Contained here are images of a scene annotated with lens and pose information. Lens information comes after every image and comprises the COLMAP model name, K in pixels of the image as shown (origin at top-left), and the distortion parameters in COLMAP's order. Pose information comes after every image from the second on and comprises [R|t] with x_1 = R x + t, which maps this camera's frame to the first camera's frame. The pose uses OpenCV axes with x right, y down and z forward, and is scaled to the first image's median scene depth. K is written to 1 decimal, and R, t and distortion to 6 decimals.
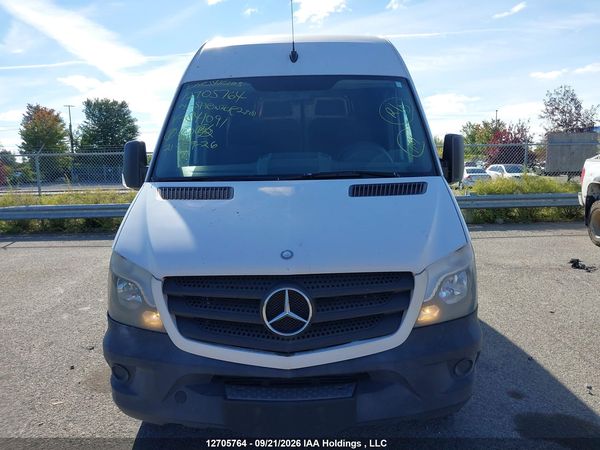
lens RADIAL K [[456.1, 0, 298.4], [0, 456.1, 222.5], [0, 0, 1]] dist [0.041087, -0.053948]
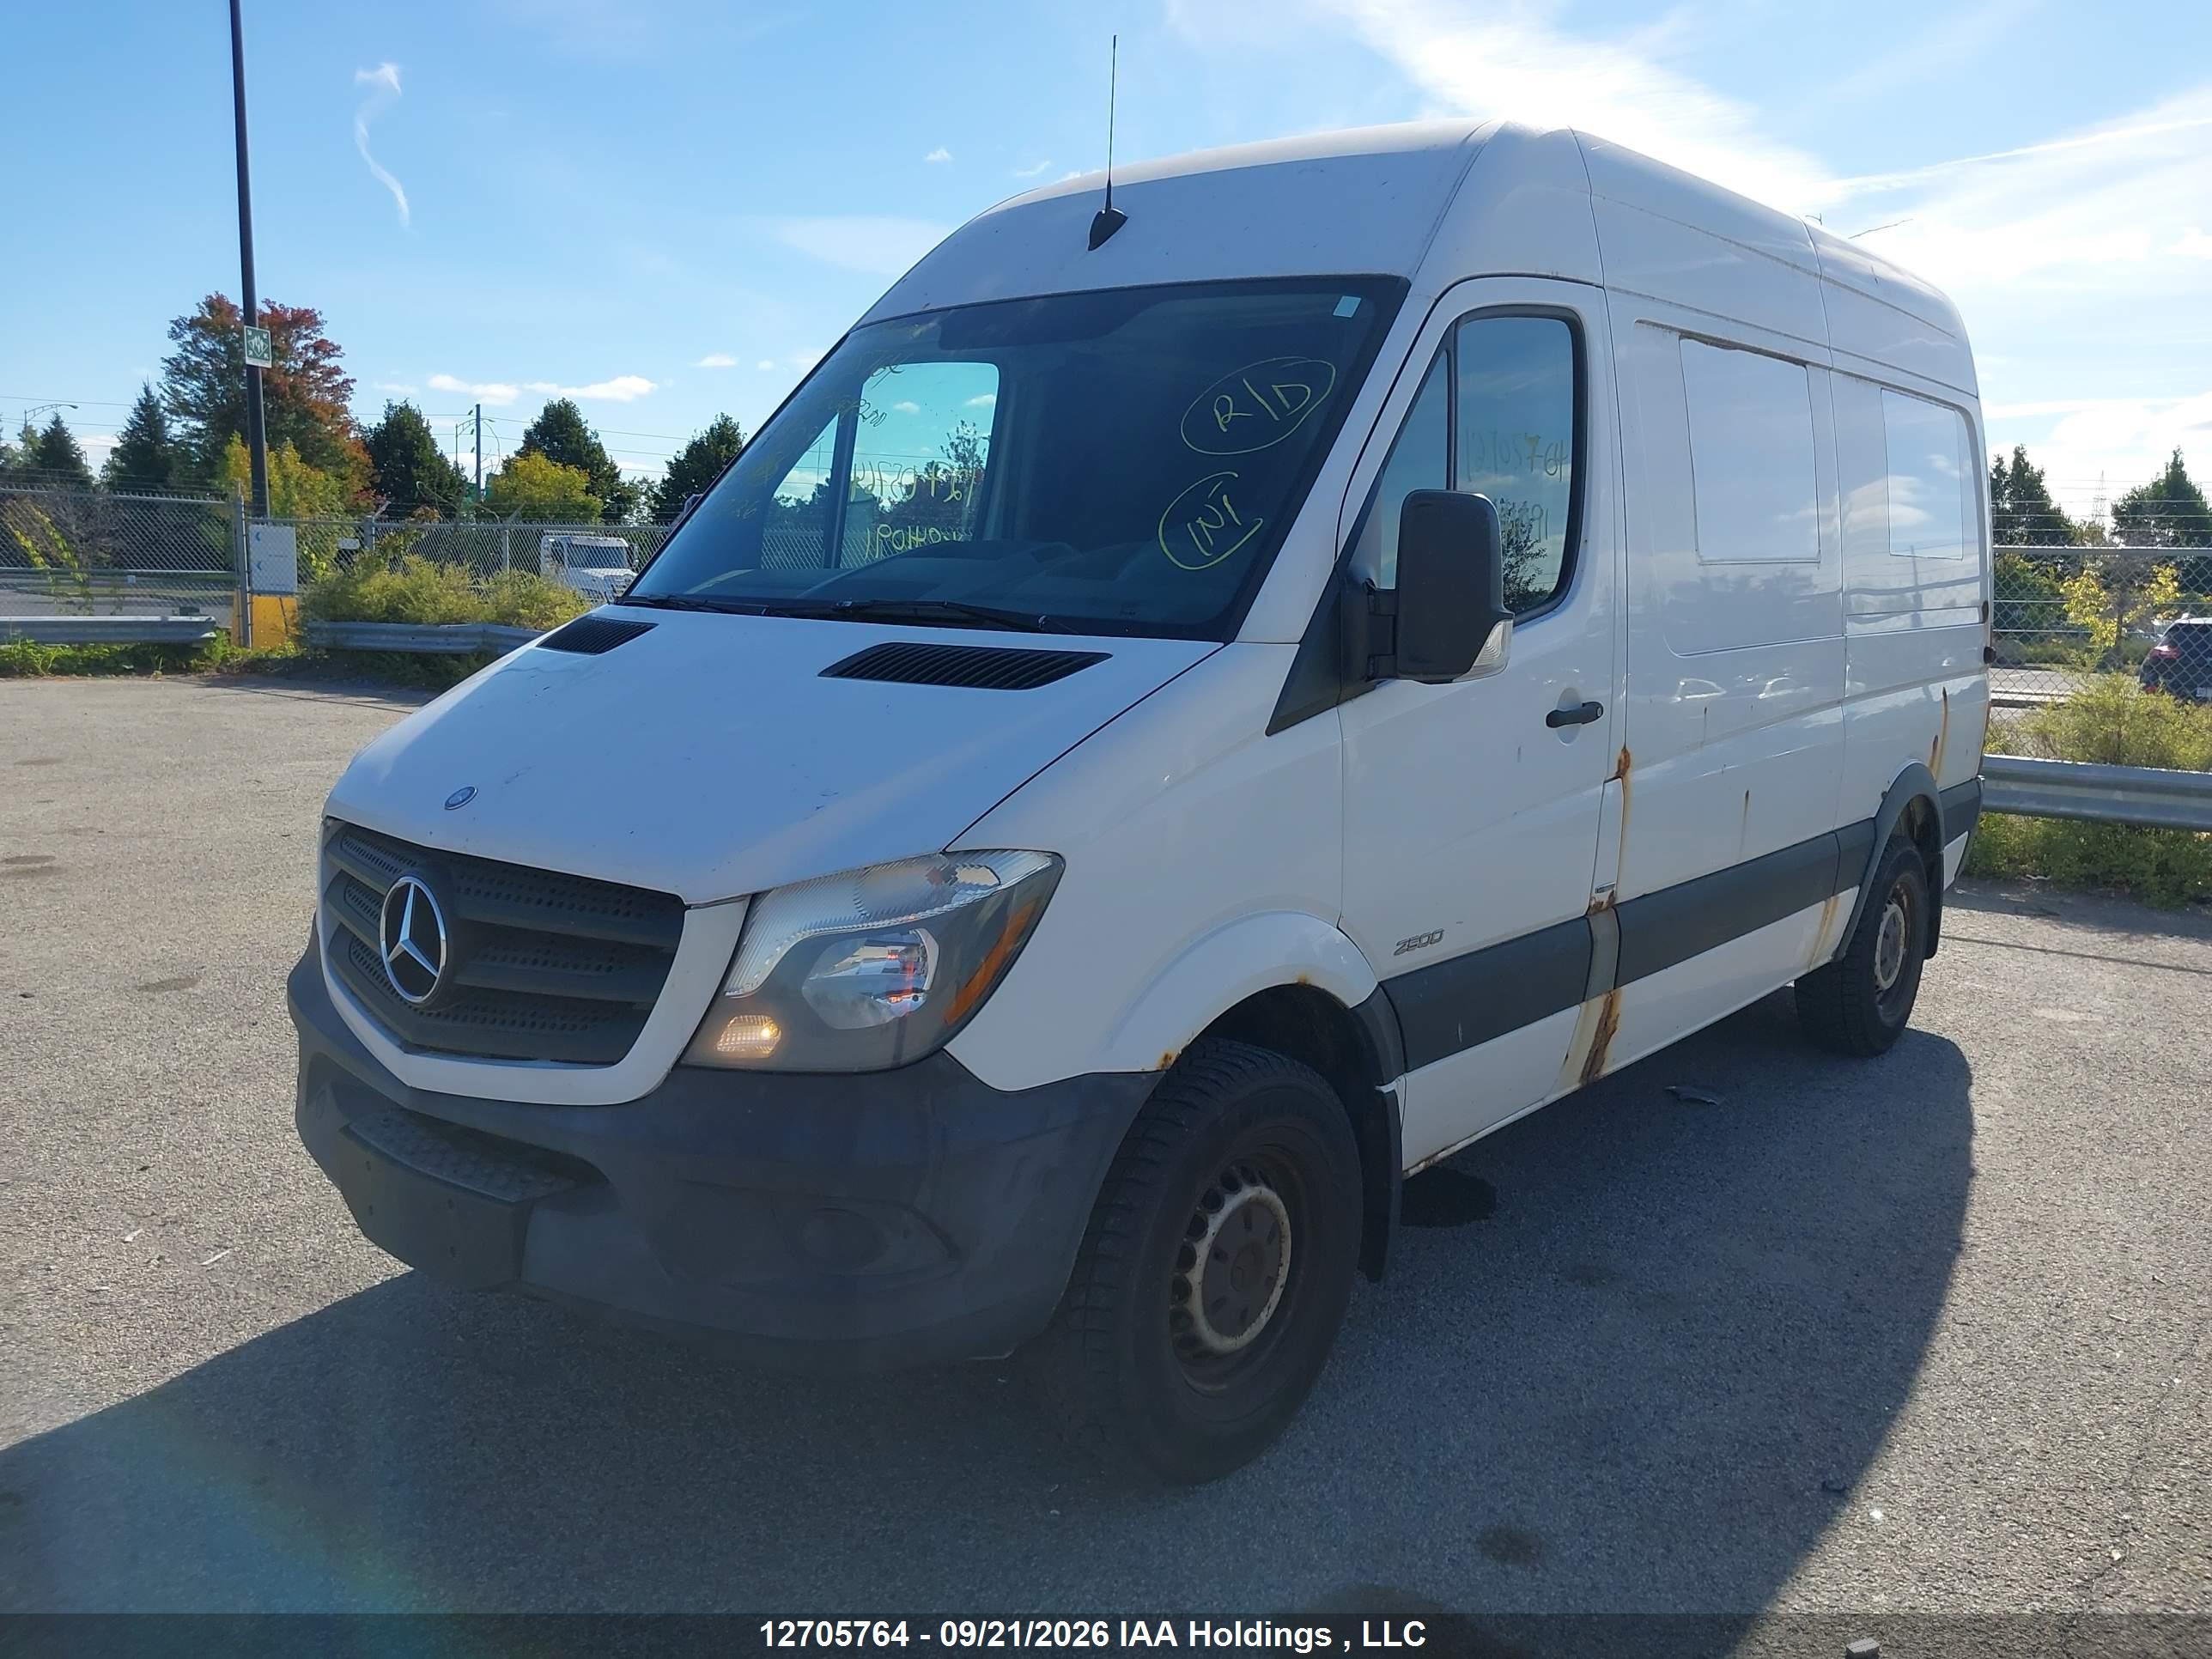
lens RADIAL K [[1681.6, 0, 1118.2], [0, 1681.6, 815.8], [0, 0, 1]] dist [0.041087, -0.053948]
pose [[0.751511, 0.114119, -0.649776, 1.280980], [-0.106794, 0.992978, 0.050880, -0.048598], [0.651020, 0.031155, 0.758421, 0.262163]]
